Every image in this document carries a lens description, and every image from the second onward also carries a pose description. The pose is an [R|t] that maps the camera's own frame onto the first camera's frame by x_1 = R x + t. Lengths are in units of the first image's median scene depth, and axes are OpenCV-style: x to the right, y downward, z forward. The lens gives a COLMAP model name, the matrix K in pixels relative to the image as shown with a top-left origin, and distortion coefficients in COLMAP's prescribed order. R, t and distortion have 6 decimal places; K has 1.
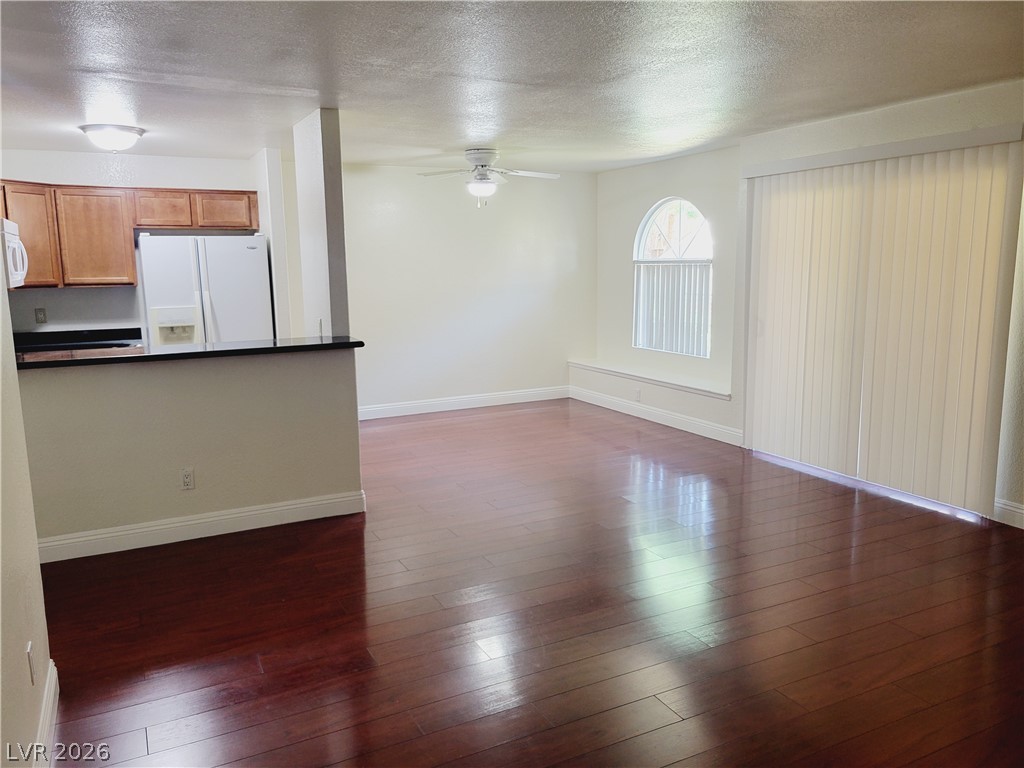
lens RADIAL K [[772.0, 0, 503.3], [0, 772.0, 390.6], [0, 0, 1]] dist [0.051242, -0.044167]
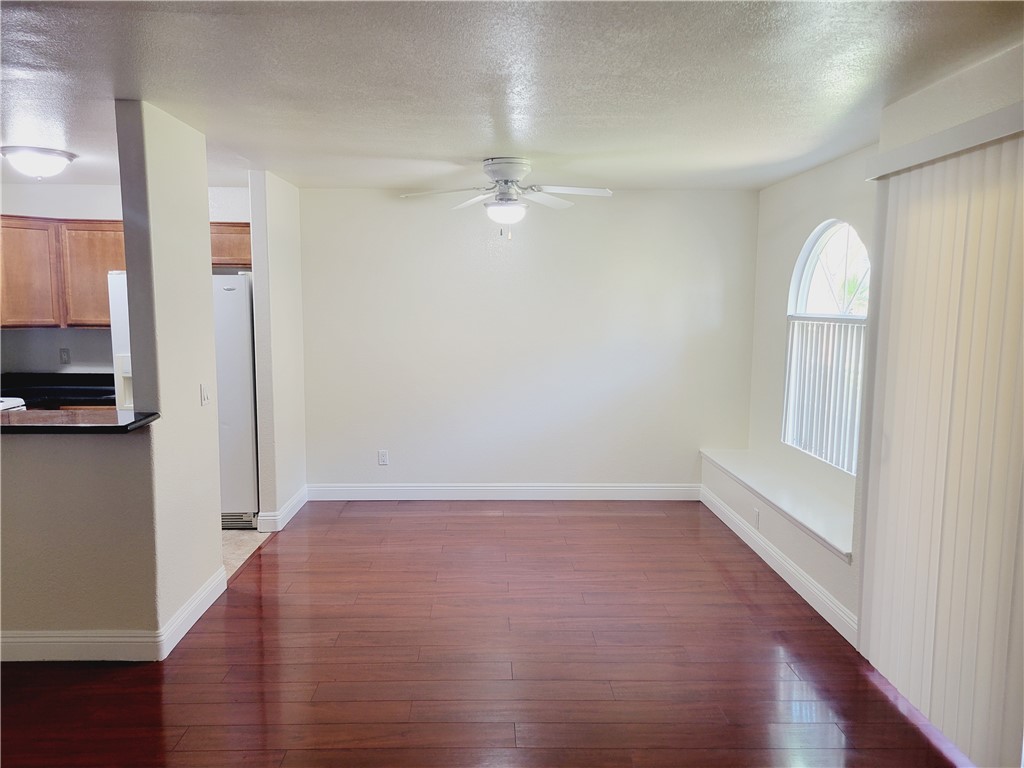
lens RADIAL K [[772.0, 0, 503.3], [0, 772.0, 390.6], [0, 0, 1]] dist [0.051242, -0.044167]
pose [[0.903323, 0.070974, -0.423048, 0.309092], [-0.092756, 0.995203, -0.031094, -0.076640], [0.418812, 0.067328, 0.905574, 0.376438]]
